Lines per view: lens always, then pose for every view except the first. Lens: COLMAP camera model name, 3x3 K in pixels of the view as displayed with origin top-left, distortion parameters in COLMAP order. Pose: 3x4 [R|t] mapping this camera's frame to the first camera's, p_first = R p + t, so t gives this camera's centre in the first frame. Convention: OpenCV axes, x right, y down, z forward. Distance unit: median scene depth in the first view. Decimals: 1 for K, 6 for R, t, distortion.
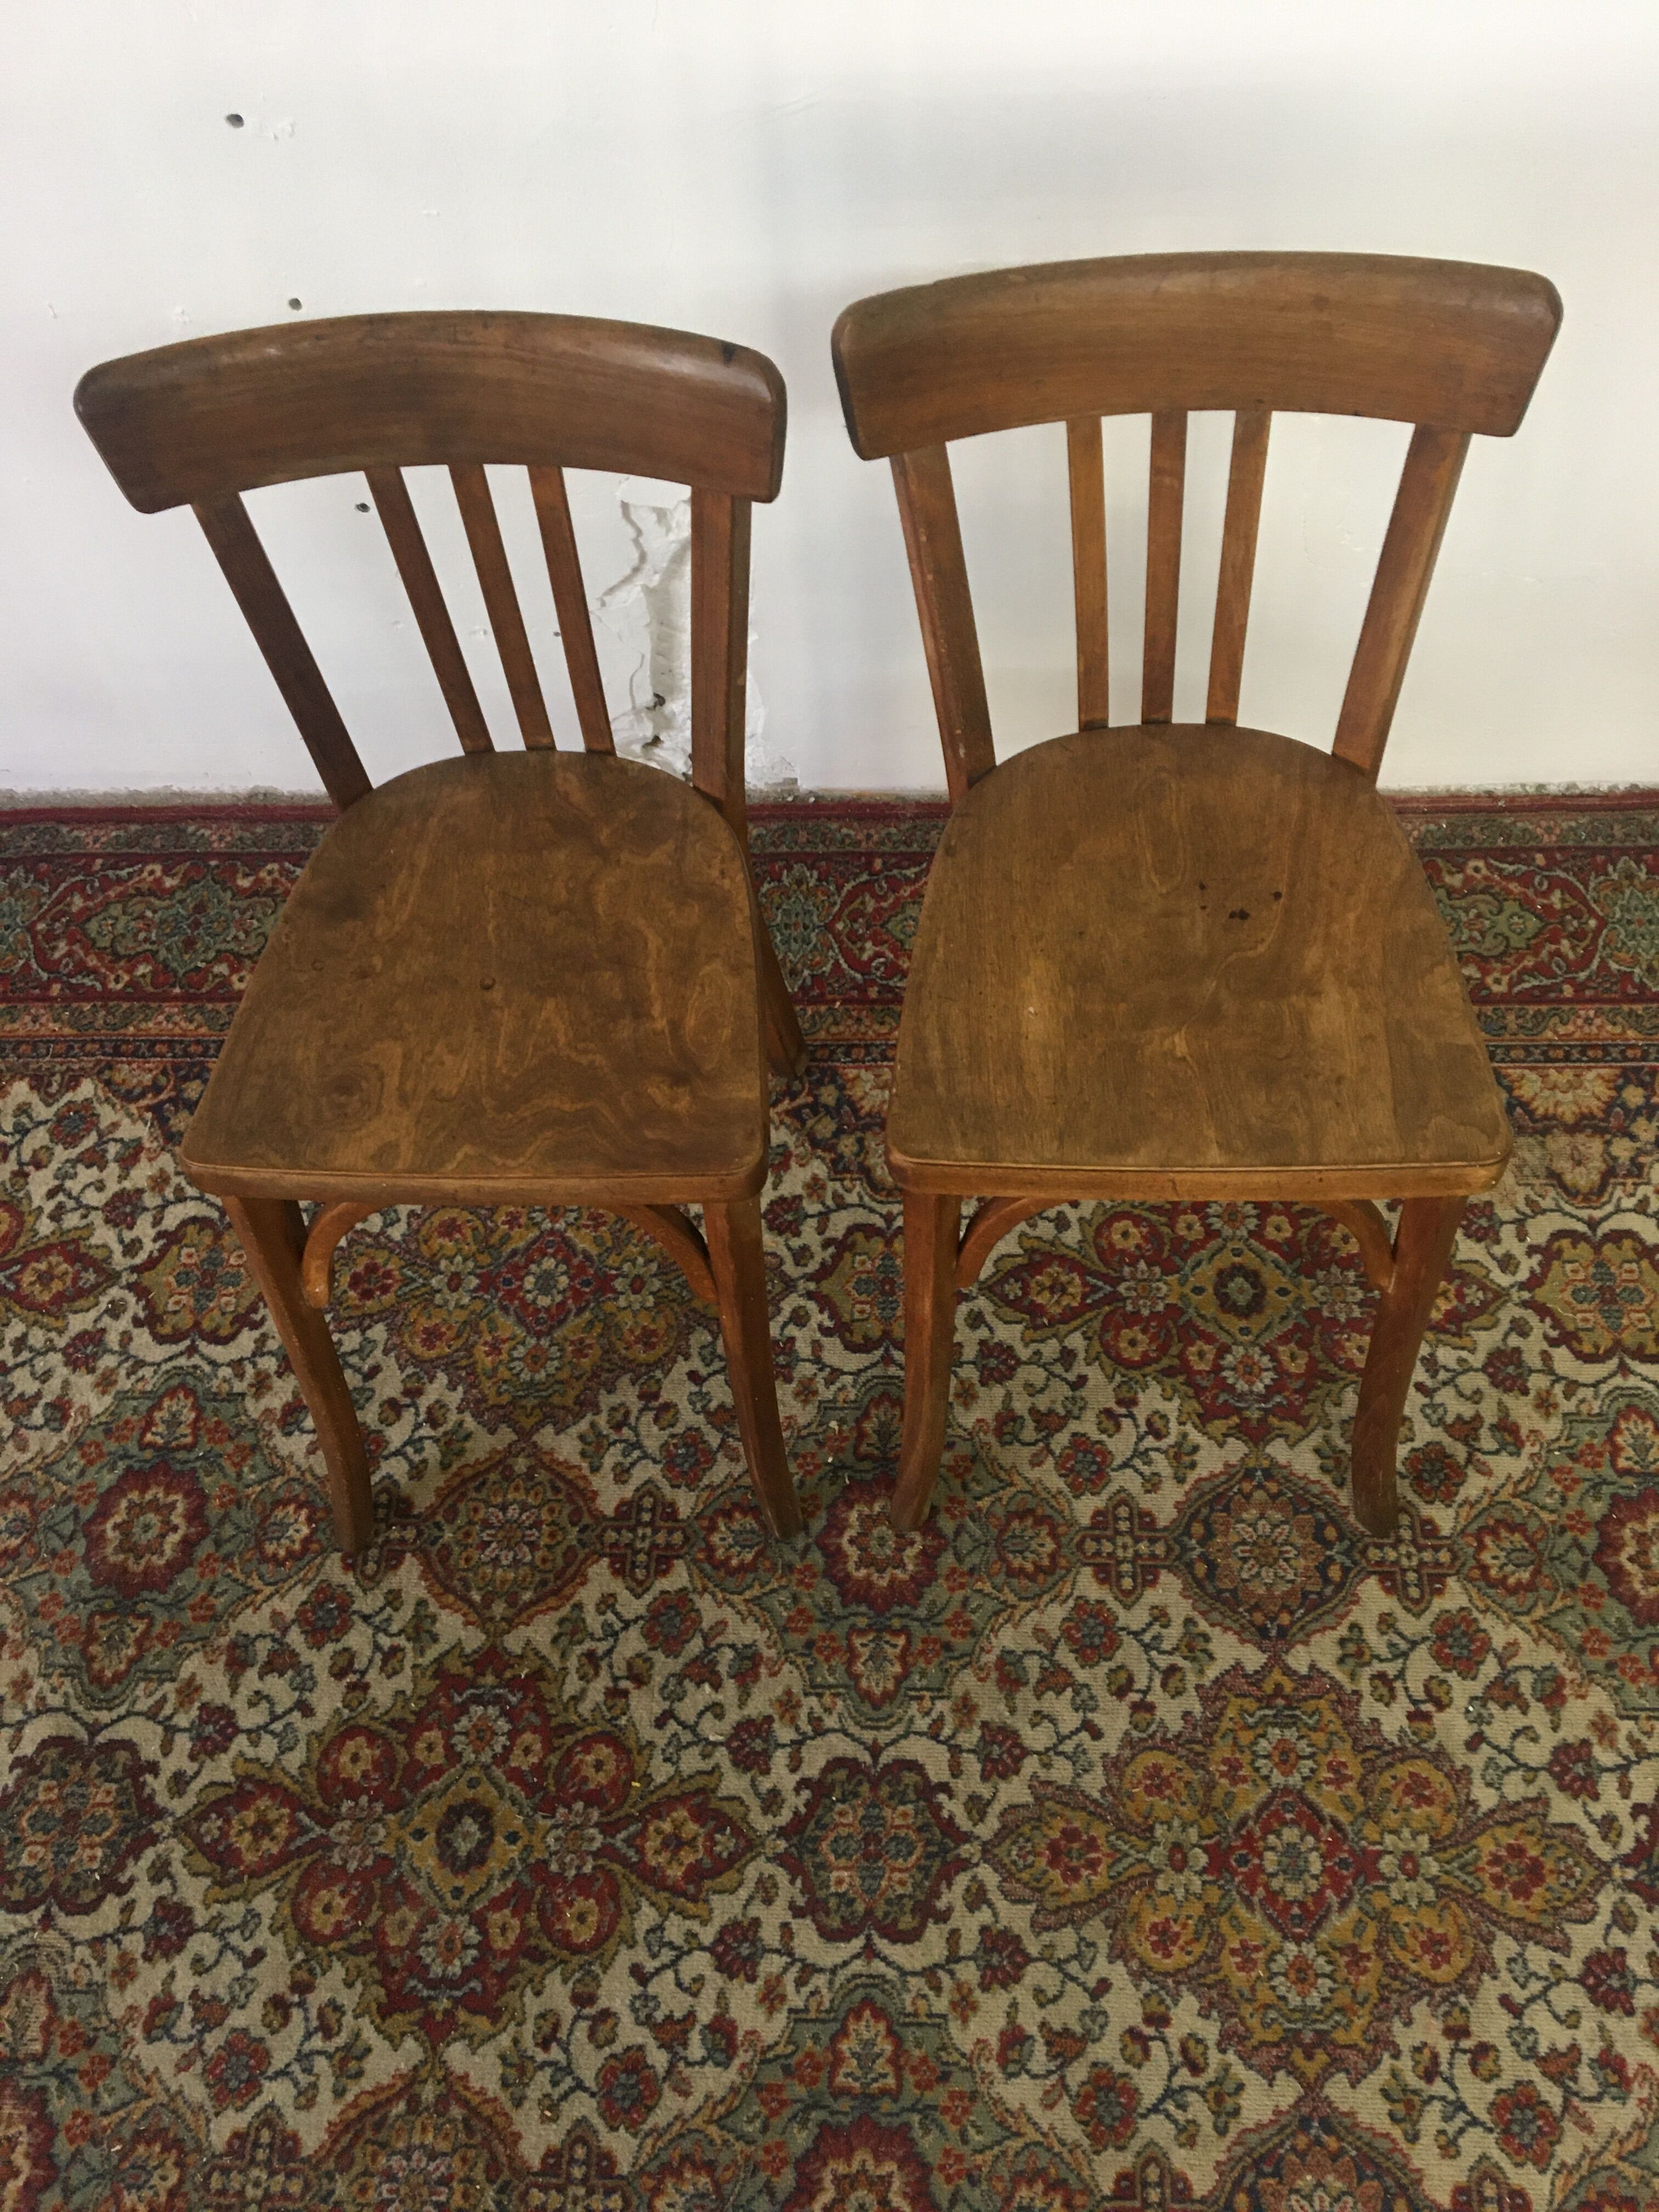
lens RADIAL K [[1865.1, 0, 818.6], [0, 1865.1, 1096.2], [0, 0, 1]] dist [0.074506, -0.110182]
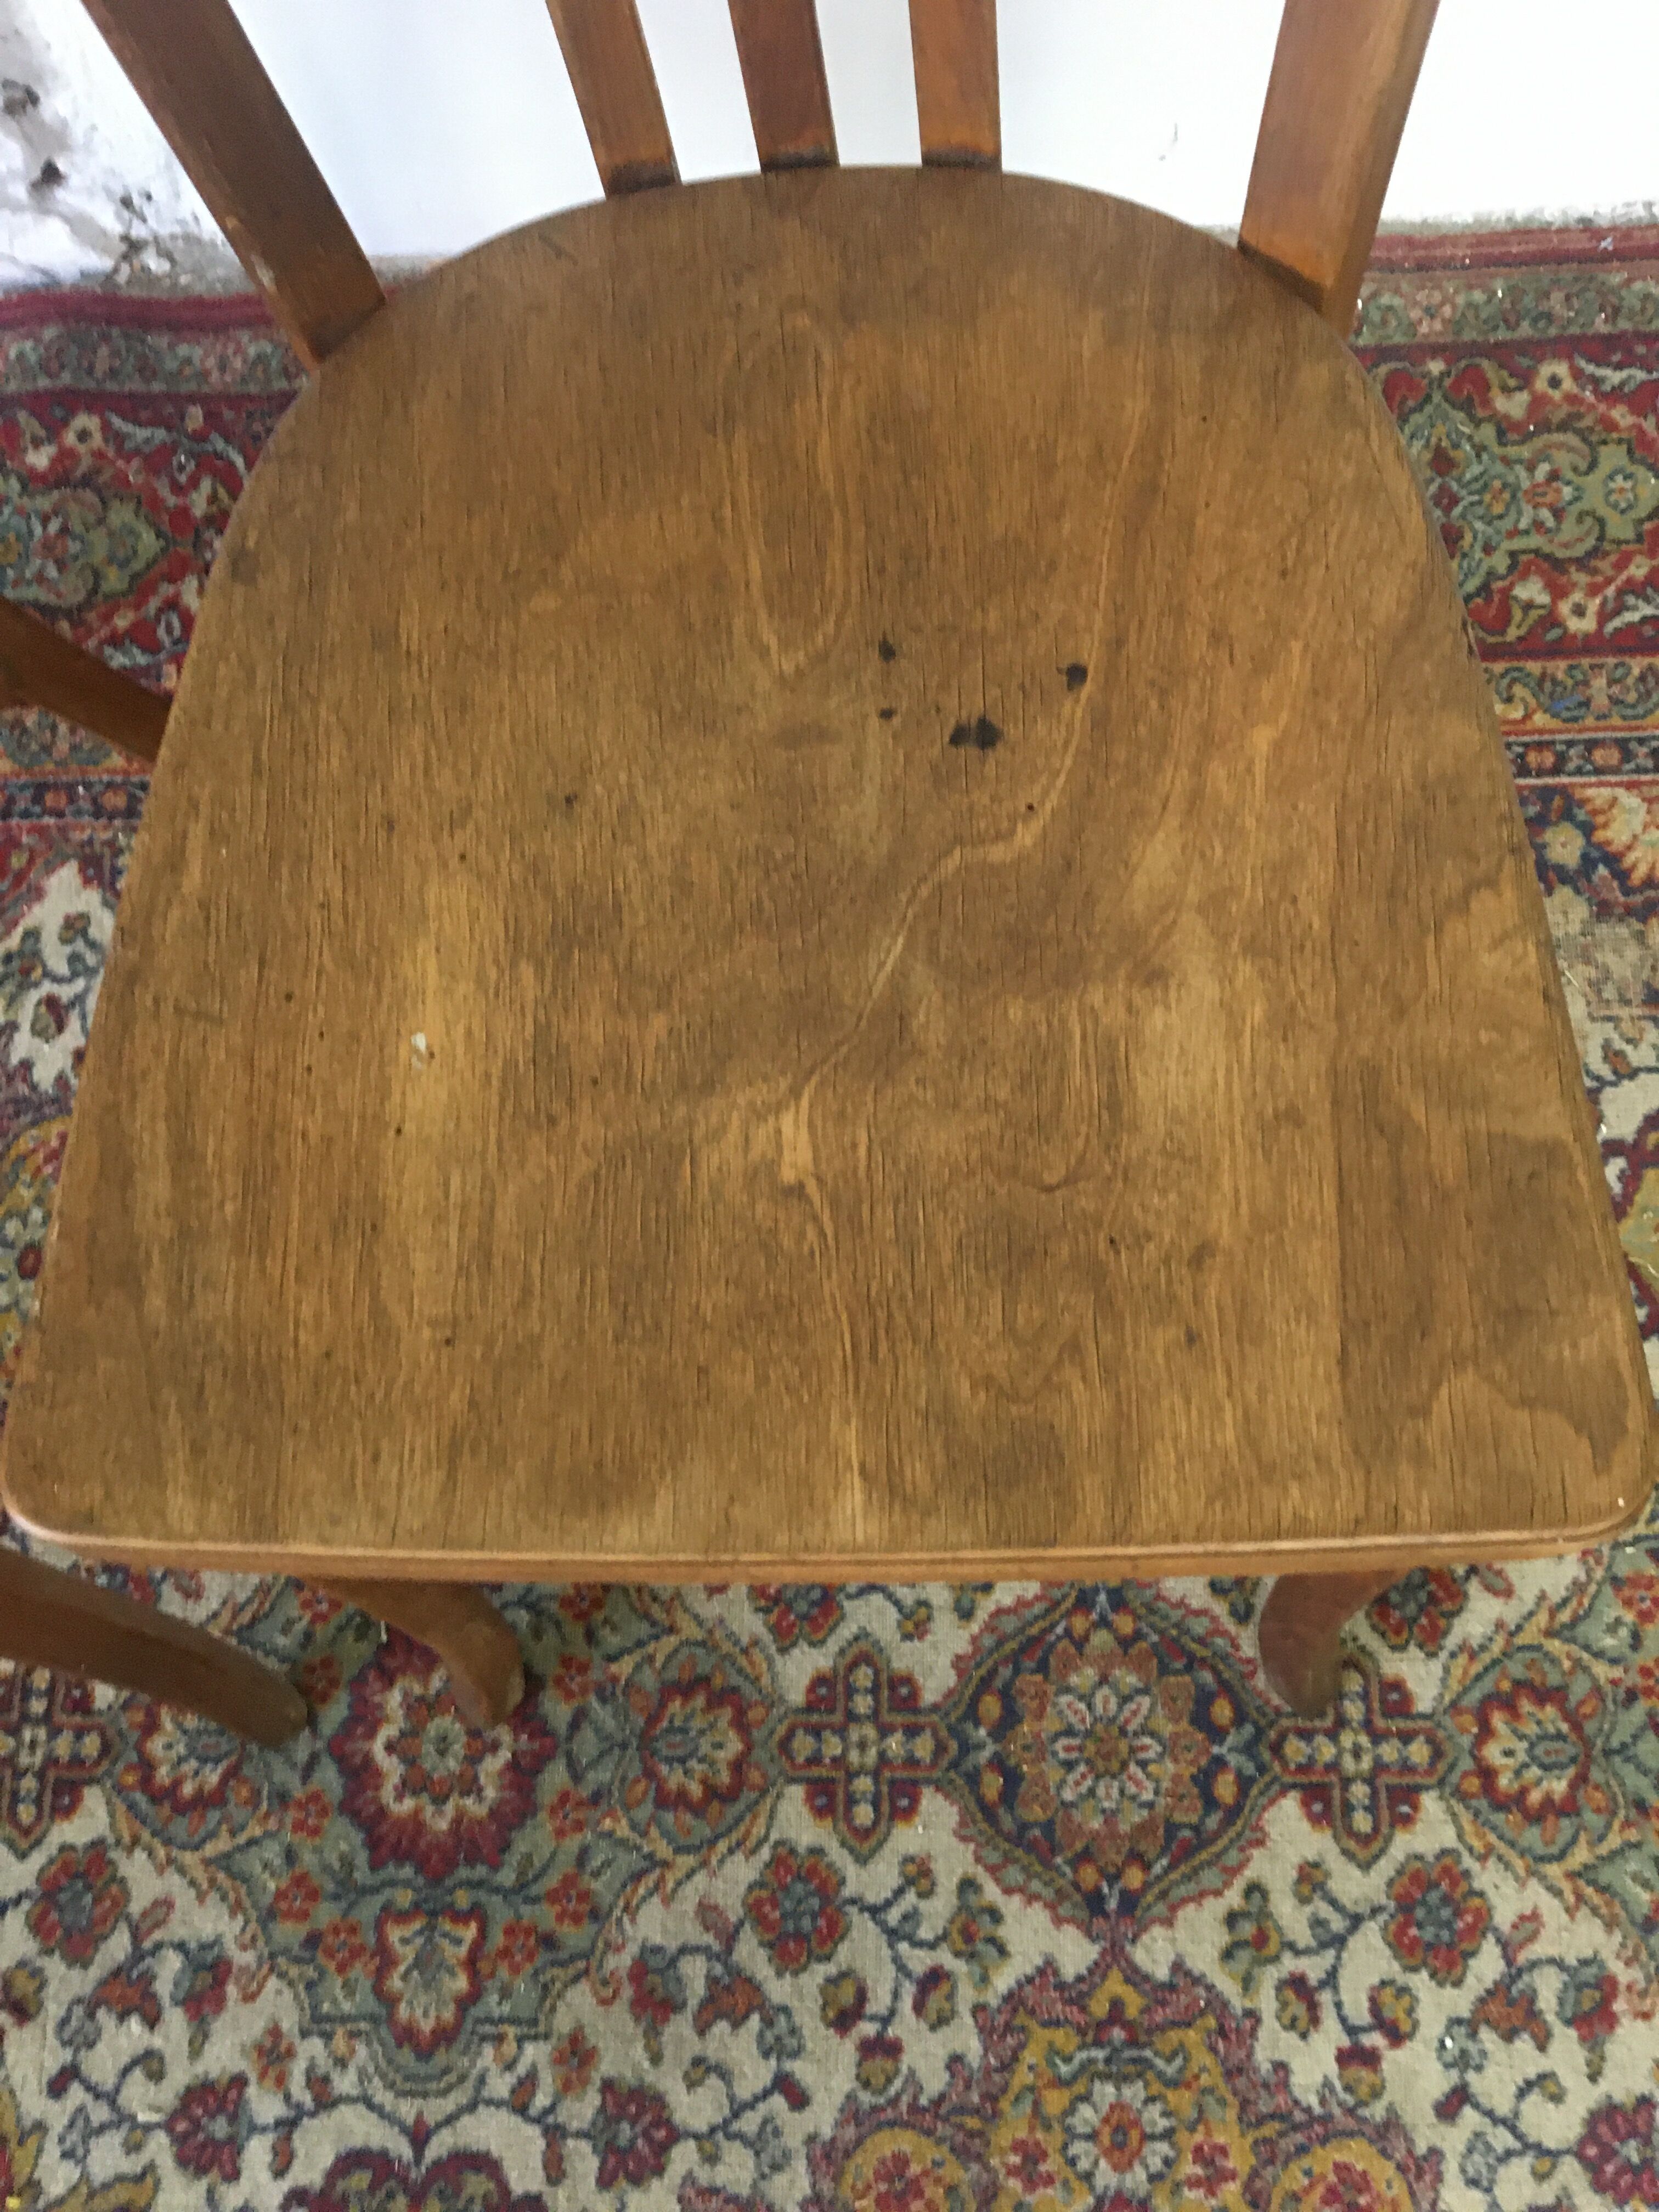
lens RADIAL K [[1865.1, 0, 822.1], [0, 1865.1, 1097.1], [0, 0, 1]] dist [0.074506, -0.110182]
pose [[0.999075, -0.042943, -0.002239, 0.163301], [0.041583, 0.951563, 0.304630, -0.123549], [-0.010951, -0.304442, 0.952468, 0.523658]]
